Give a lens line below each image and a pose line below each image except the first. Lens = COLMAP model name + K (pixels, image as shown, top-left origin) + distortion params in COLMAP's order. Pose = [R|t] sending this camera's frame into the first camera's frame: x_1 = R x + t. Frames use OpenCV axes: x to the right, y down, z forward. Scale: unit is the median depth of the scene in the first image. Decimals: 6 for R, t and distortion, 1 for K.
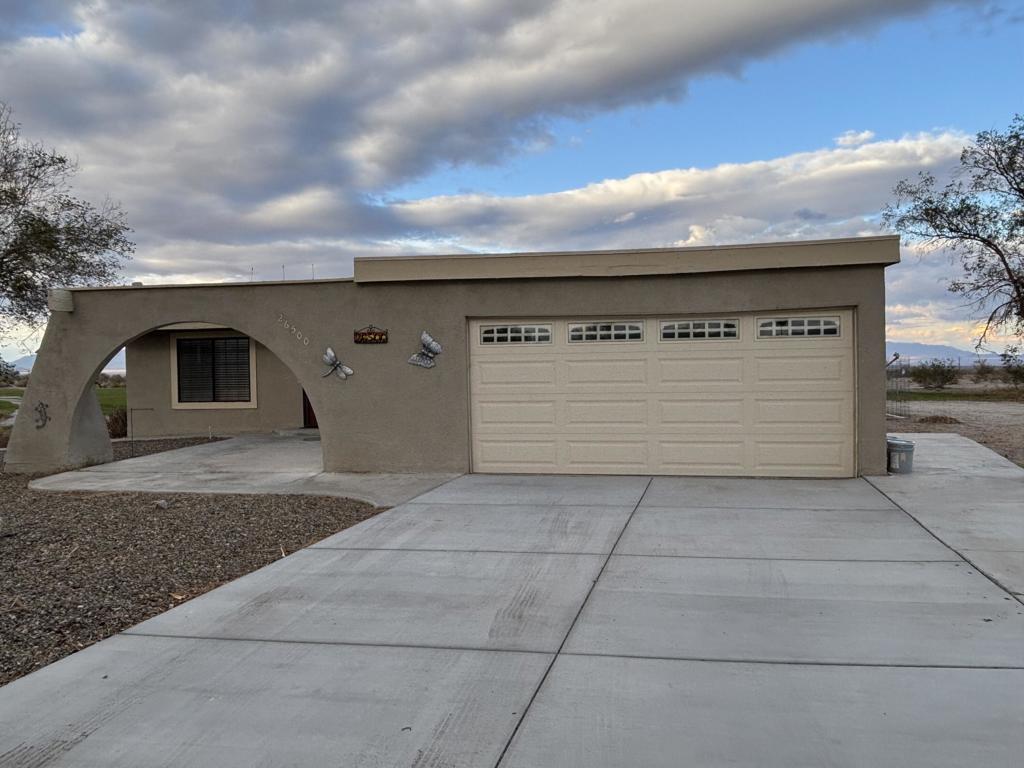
lens RADIAL K [[761.6, 0, 512.0], [0, 761.6, 384.0], [0, 0, 1]] dist [0.010109, -0.027884]
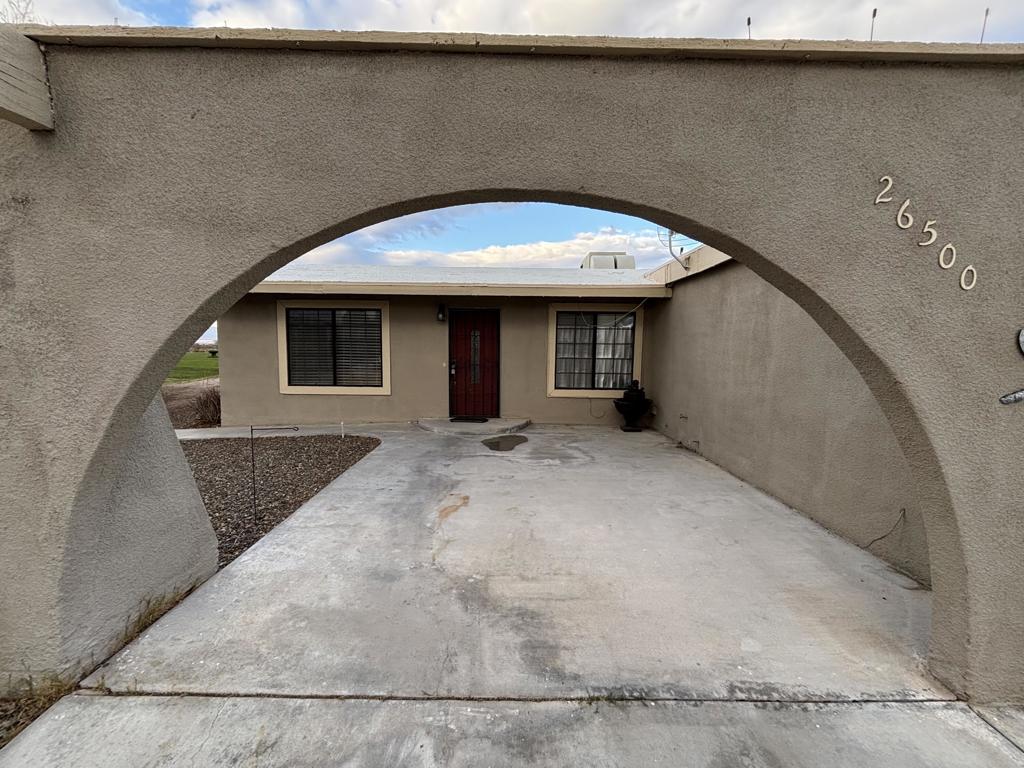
lens RADIAL K [[413.1, 0, 500.7], [0, 413.1, 381.5], [0, 0, 1]] dist [-0.001871, -0.000182]
pose [[0.987511, 0.015108, 0.156826, -0.359023], [-0.025080, 0.997773, 0.061803, -0.017176], [-0.155543, -0.064964, 0.985691, 0.670450]]
